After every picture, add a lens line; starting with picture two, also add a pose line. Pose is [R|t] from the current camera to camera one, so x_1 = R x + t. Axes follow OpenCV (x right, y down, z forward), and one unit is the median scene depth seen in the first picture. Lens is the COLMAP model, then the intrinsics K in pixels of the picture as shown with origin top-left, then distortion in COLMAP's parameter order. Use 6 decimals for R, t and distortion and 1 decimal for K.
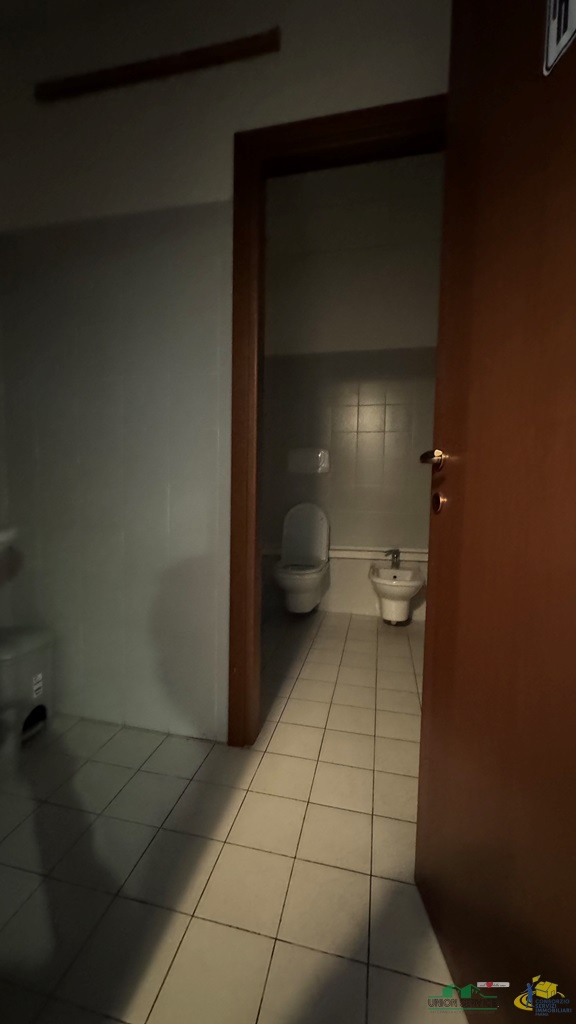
lens RADIAL K [[406.7, 0, 286.1], [0, 406.7, 515.0], [0, 0, 1]] dist [-0.000184, 0.000130]
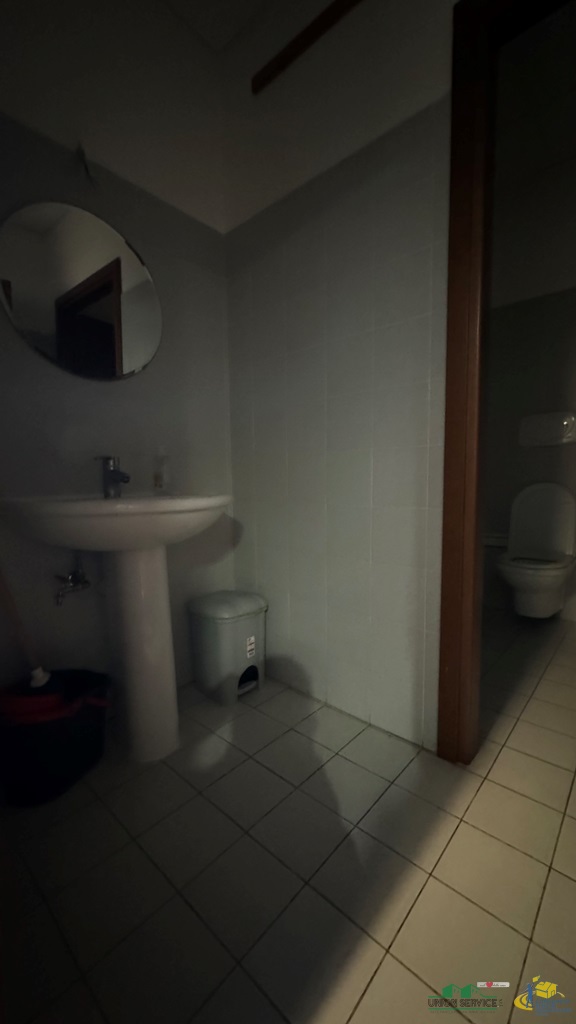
lens RADIAL K [[406.7, 0, 292.8], [0, 406.7, 509.7], [0, 0, 1]] dist [-0.000184, 0.000130]
pose [[0.878264, 0.012924, -0.478001, -0.007672], [-0.007372, 0.999882, 0.013489, 0.041876], [0.478119, -0.008323, 0.878255, 0.110715]]
